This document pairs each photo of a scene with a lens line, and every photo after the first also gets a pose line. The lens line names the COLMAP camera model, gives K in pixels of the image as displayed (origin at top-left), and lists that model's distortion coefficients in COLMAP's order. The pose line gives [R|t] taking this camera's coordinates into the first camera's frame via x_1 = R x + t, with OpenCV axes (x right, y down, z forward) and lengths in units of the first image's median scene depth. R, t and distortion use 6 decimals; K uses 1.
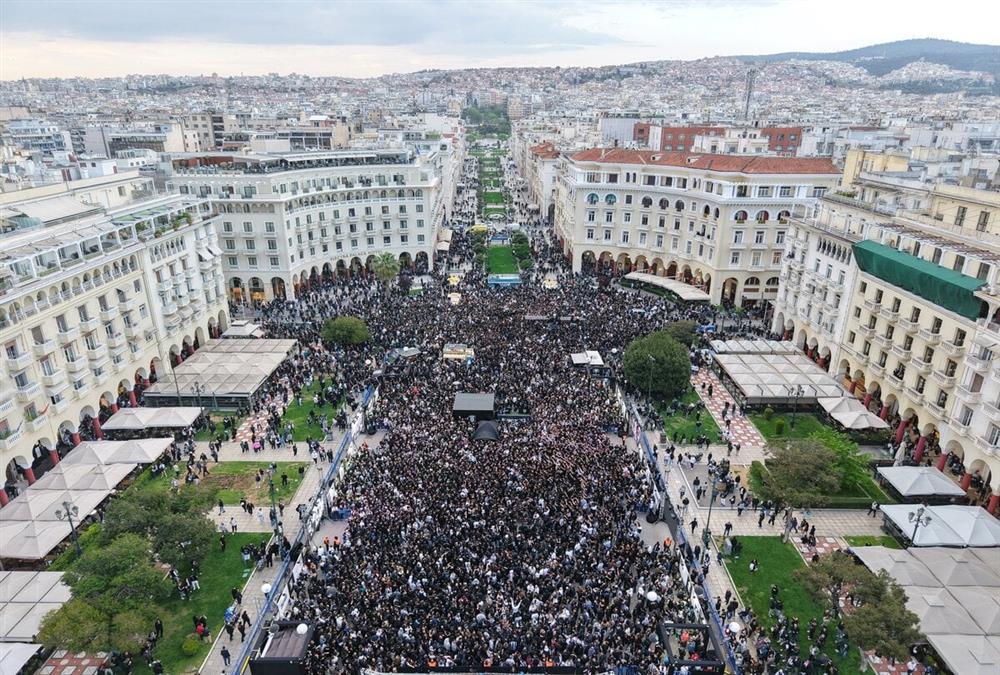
lens RADIAL K [[607.0, 0, 498.8], [0, 607.0, 337.5], [0, 0, 1]] dist [0.000789, 0.000062]
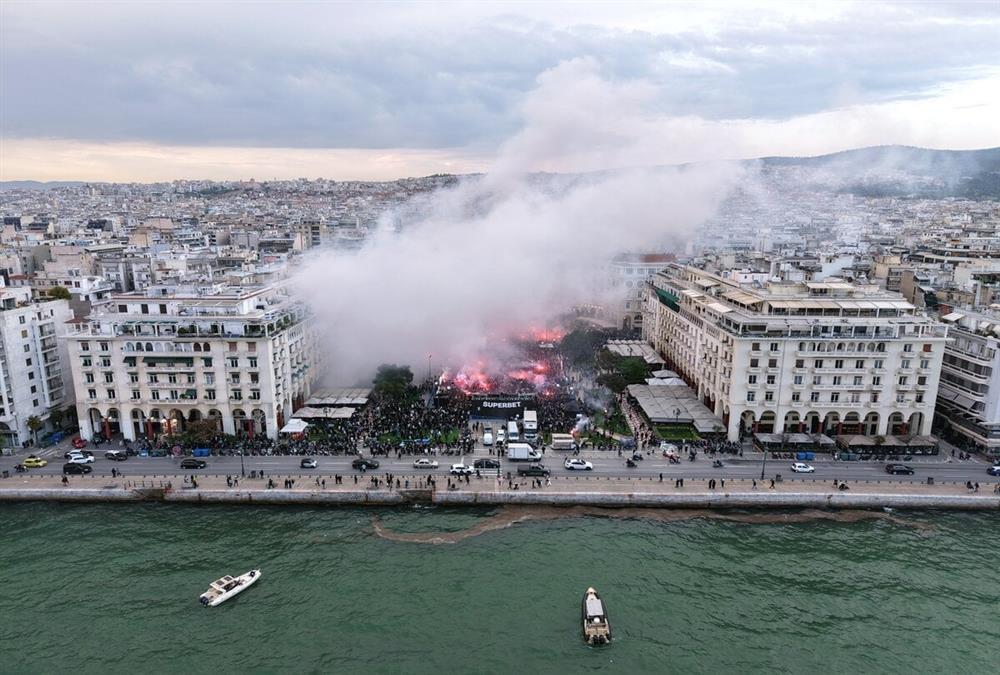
lens RADIAL K [[606.4, 0, 500.0], [0, 606.4, 337.5], [0, 0, 1]] dist [0.002734, -0.001533]
pose [[0.999986, 0.000165, -0.005331, -0.006502], [-0.000936, 0.989455, -0.144840, 0.329140], [0.005251, 0.144843, 0.989441, -1.170636]]
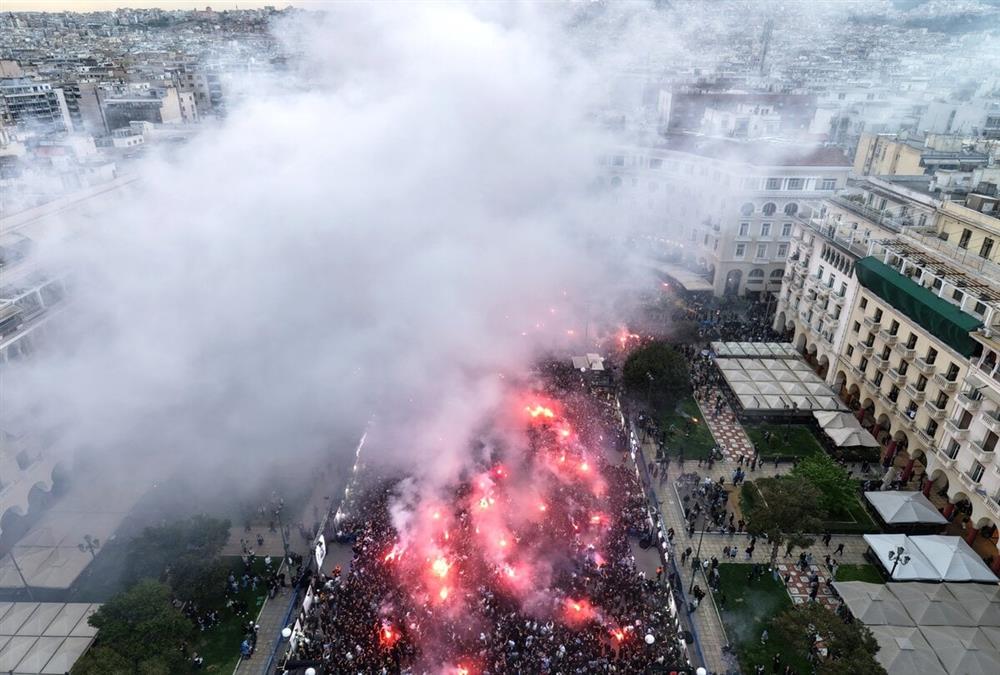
lens RADIAL K [[610.1, 0, 500.0], [0, 610.1, 337.5], [0, 0, 1]] dist [-0.003441, 0.001548]
pose [[0.999968, 0.004772, -0.006393, 0.005654], [-0.004165, 0.995763, 0.091864, -0.104731], [0.006804, -0.091834, 0.995751, -0.010187]]
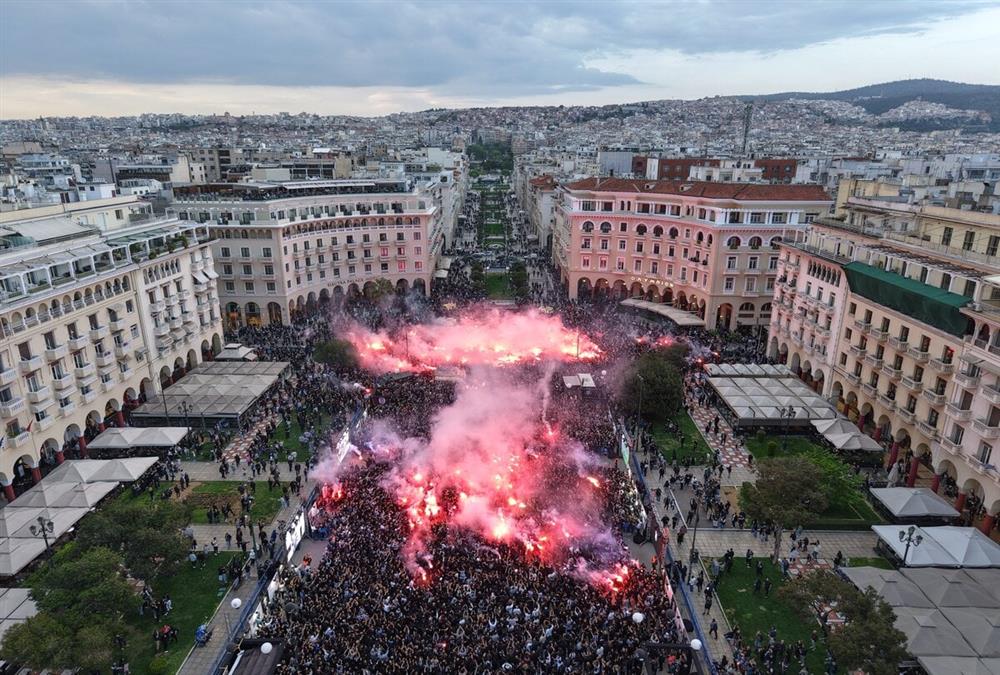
lens RADIAL K [[606.4, 0, 500.0], [0, 606.4, 337.5], [0, 0, 1]] dist [0.002734, -0.001533]
pose [[0.999975, 0.001846, -0.006881, 0.023859], [-0.002228, 0.998431, -0.055948, 0.020084], [0.006766, 0.055962, 0.998410, 0.002076]]
